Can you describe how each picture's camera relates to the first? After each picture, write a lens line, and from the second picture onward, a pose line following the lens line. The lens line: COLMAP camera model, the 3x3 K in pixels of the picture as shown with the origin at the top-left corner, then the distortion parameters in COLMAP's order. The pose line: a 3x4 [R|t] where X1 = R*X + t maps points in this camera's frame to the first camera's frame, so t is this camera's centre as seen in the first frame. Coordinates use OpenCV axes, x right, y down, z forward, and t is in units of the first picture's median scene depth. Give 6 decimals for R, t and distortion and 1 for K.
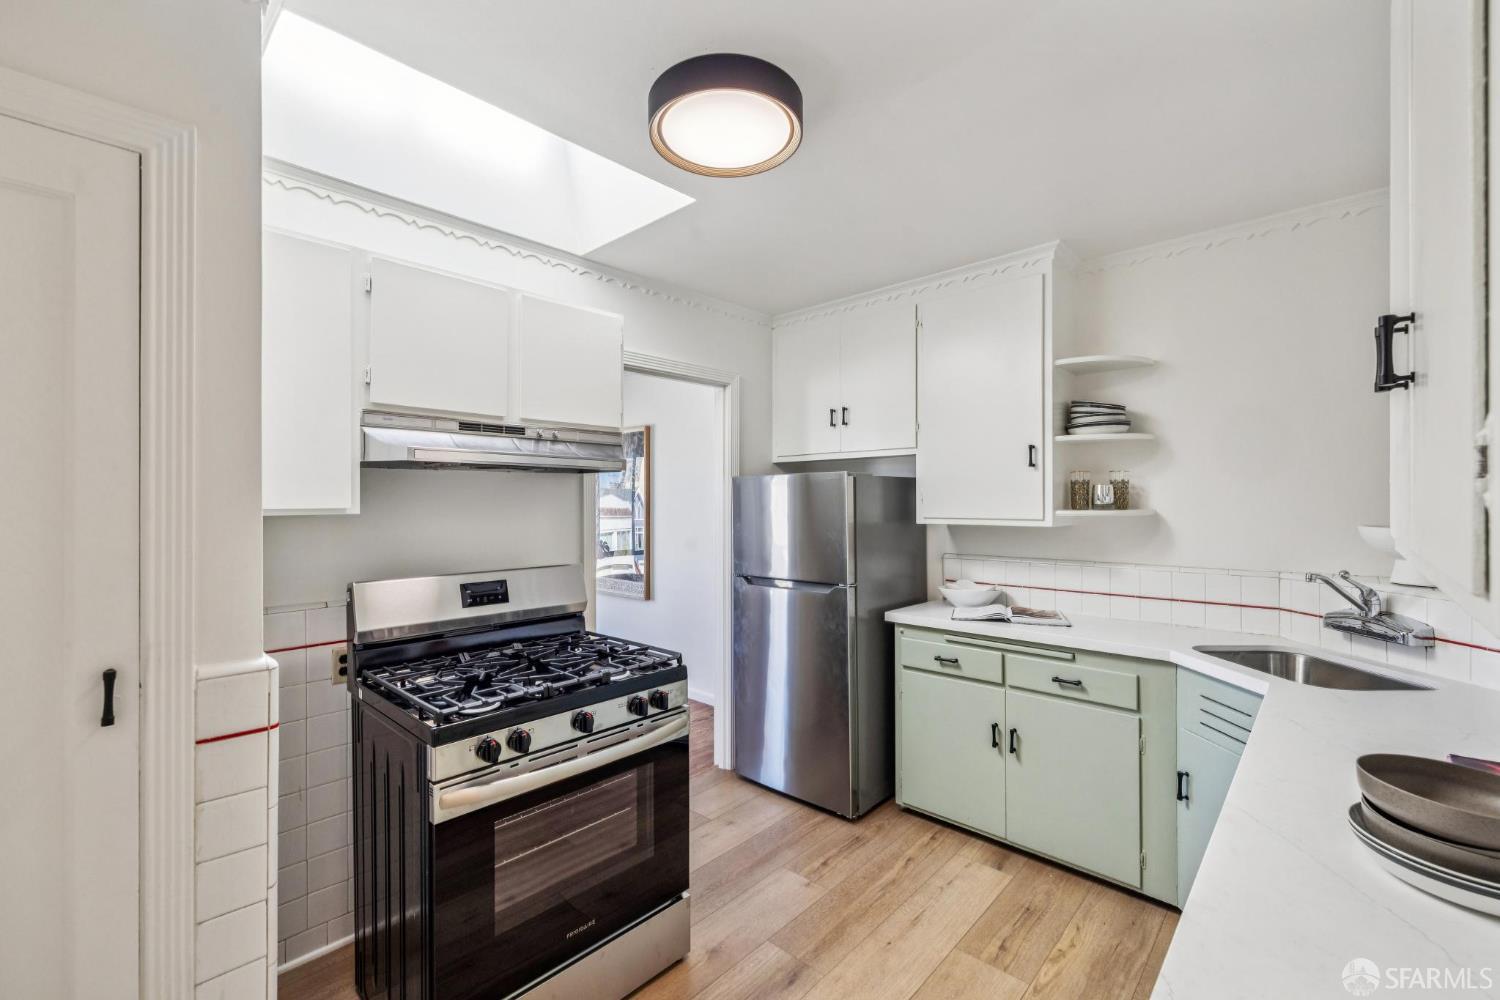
lens RADIAL K [[636.0, 0, 742.8], [0, 636.0, 502.3], [0, 0, 1]] dist [0.007634, -0.000582]
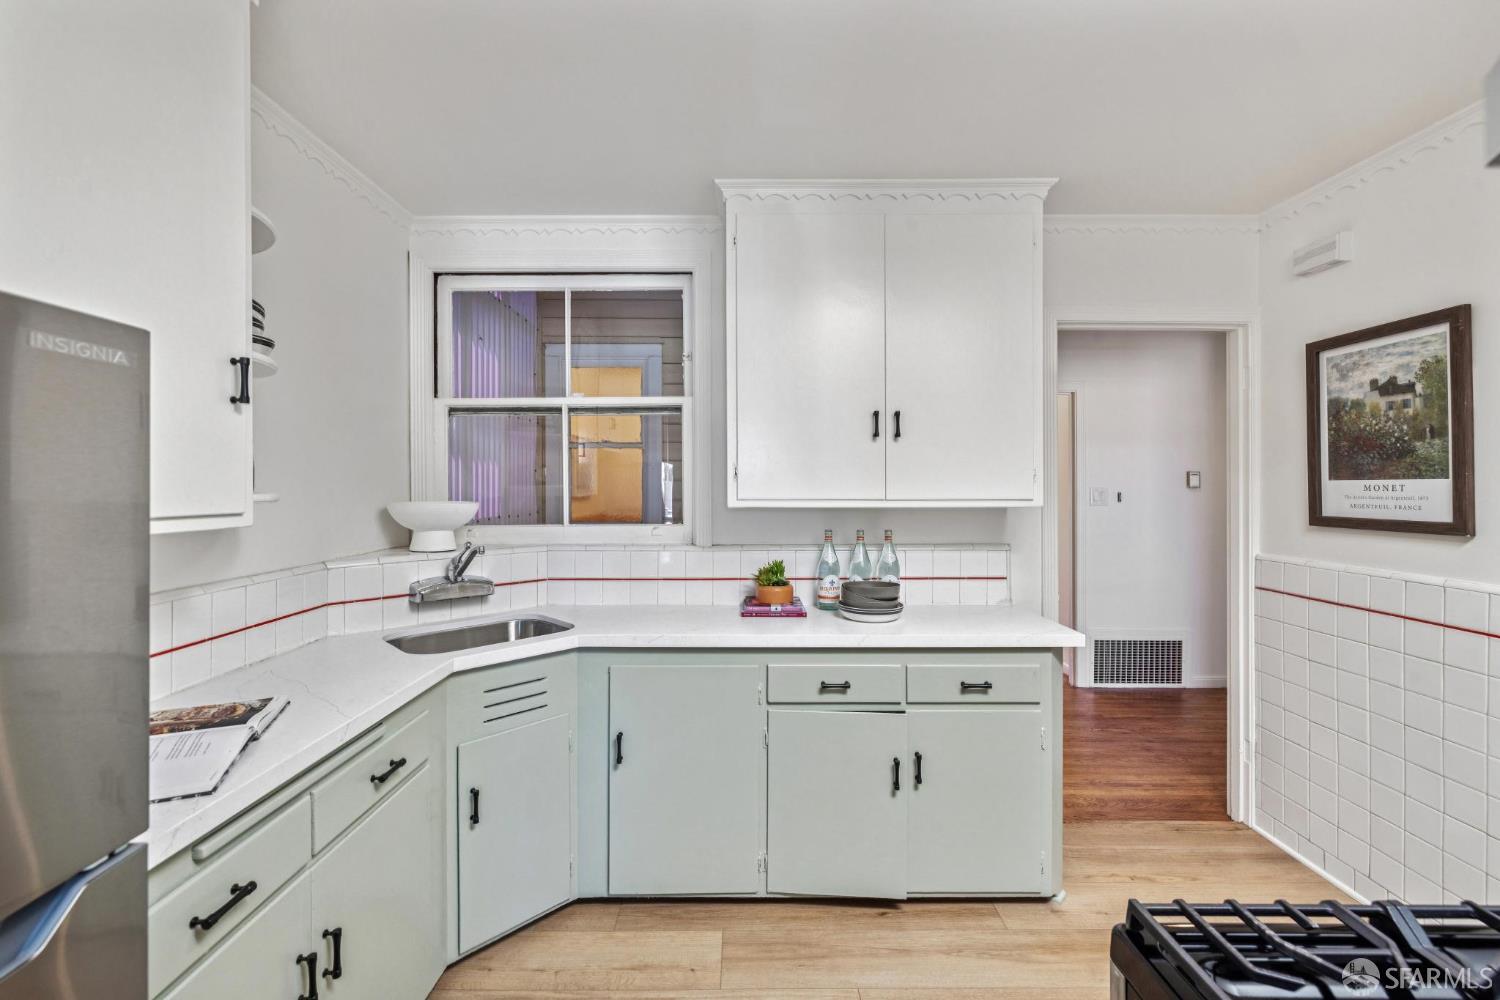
lens RADIAL K [[644.7, 0, 746.2], [0, 644.7, 485.6], [0, 0, 1]] dist [0.000448, 0.000027]
pose [[-0.691454, 0.002254, 0.722417, -0.162585], [0.001930, 0.999997, -0.001273, 0.007194], [-0.722418, 0.000514, -0.691456, 1.067846]]
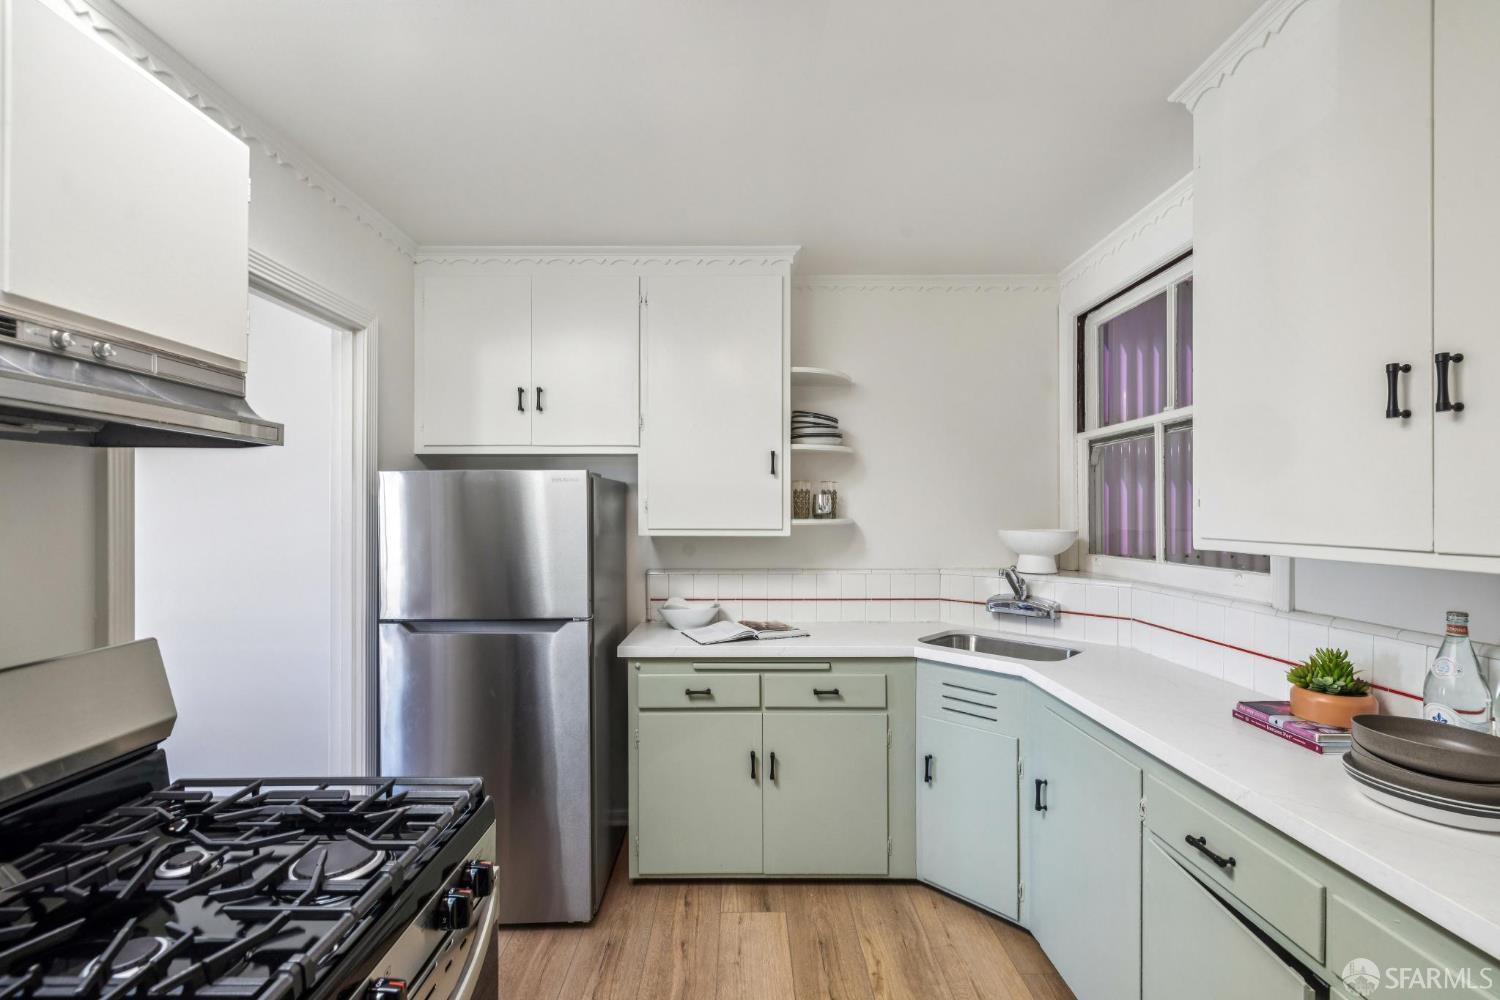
lens RADIAL K [[640.9, 0, 746.1], [0, 640.9, 511.2], [0, 0, 1]] dist [0.001140, -0.000073]
pose [[0.726044, 0.004002, 0.687636, -0.241467], [-0.002778, 0.999992, -0.002887, 0.002843], [-0.687643, 0.000186, 0.726049, 0.328887]]
